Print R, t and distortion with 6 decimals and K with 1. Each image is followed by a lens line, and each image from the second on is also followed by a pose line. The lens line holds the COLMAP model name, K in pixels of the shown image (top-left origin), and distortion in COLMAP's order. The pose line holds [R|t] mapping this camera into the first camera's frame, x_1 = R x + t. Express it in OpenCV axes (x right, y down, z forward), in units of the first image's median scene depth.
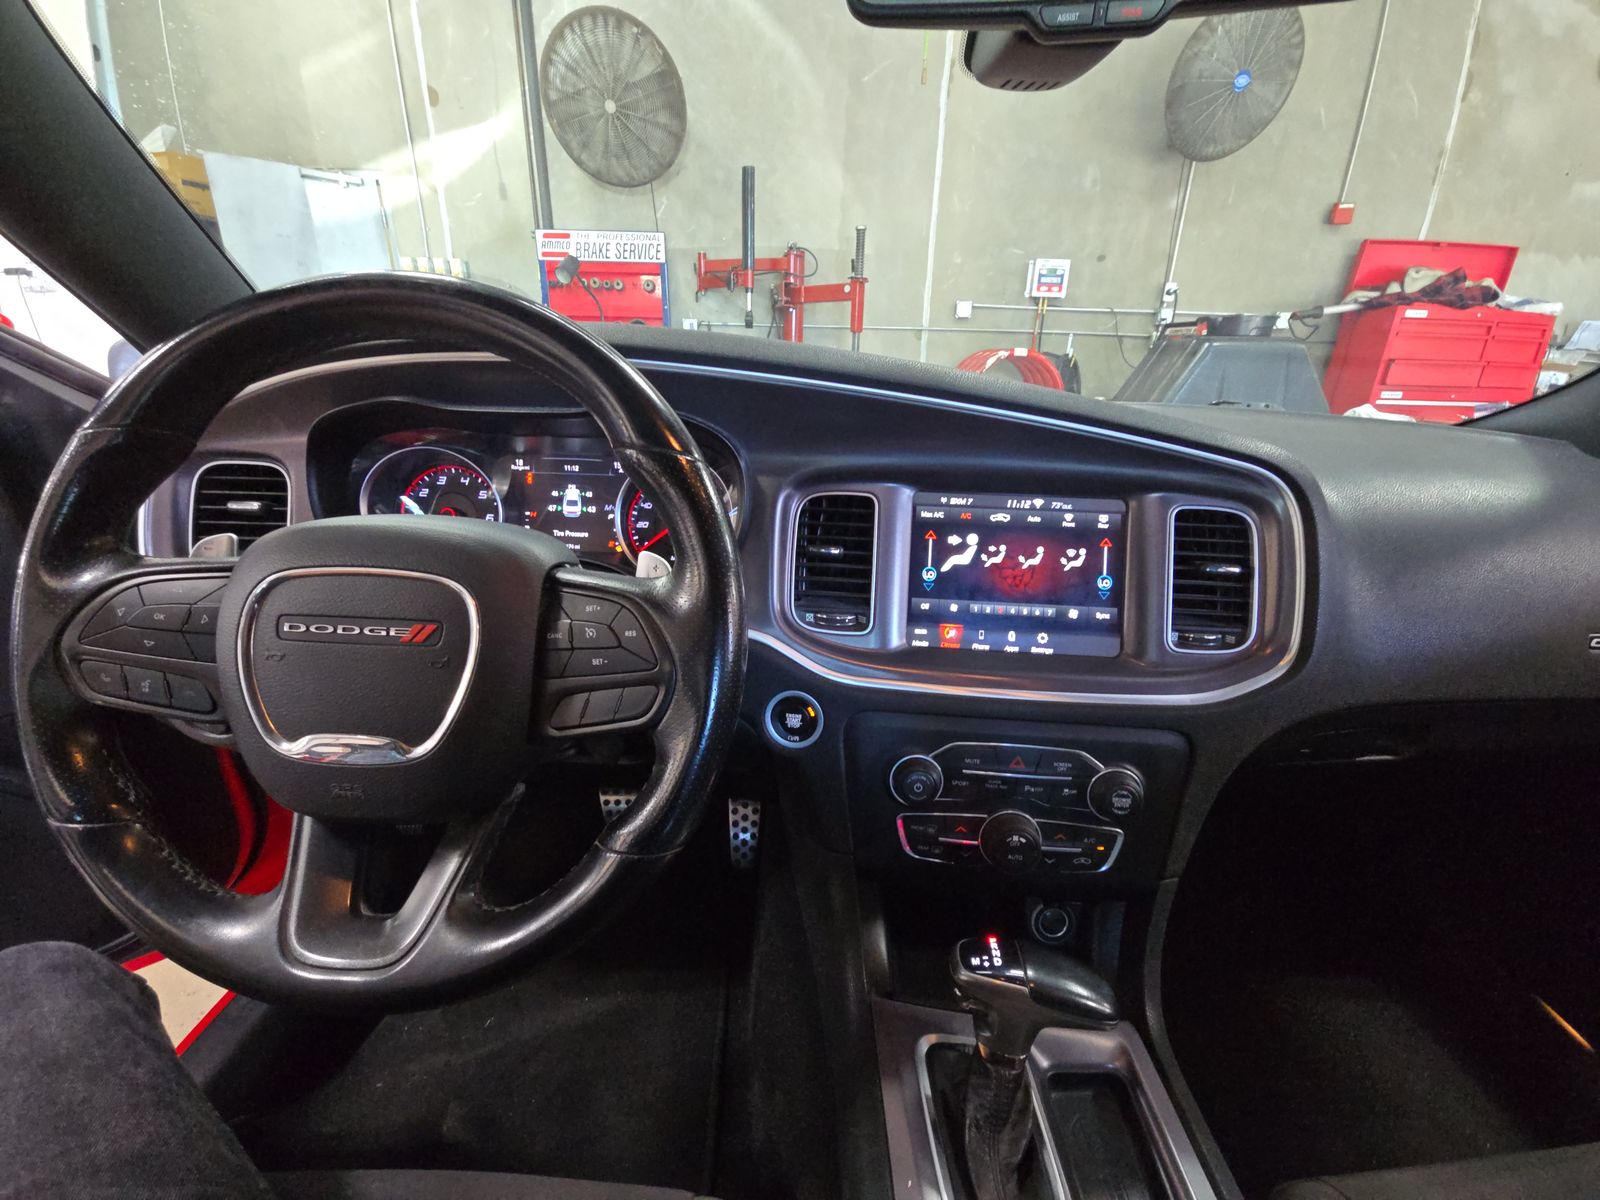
lens RADIAL K [[645.6, 0, 805.0], [0, 645.6, 607.3], [0, 0, 1]] dist [0.003767, -0.003381]
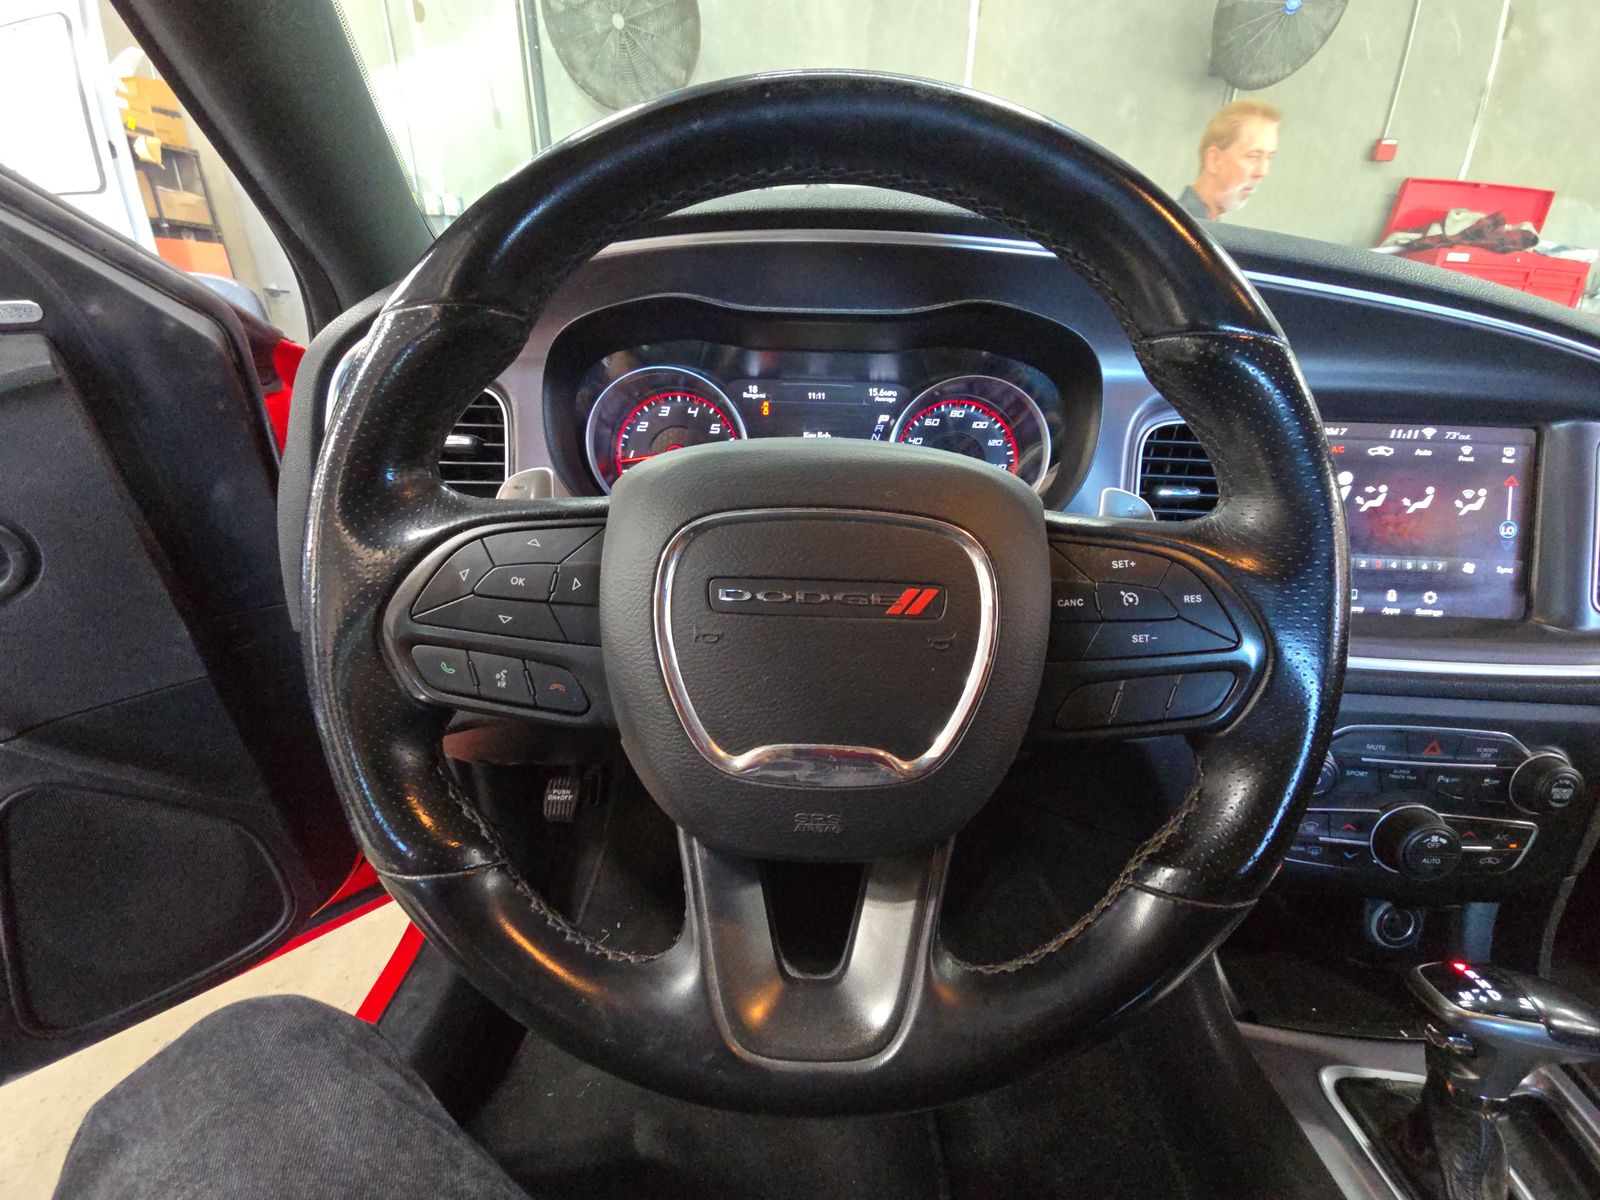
lens RADIAL K [[641.6, 0, 804.1], [0, 641.6, 603.0], [0, 0, 1]] dist [0.022634, -0.015236]
pose [[0.999717, -0.008727, 0.022125, -0.405797], [0.007412, 0.998242, 0.058810, -0.000107], [-0.022600, -0.058629, 0.998024, 0.168343]]
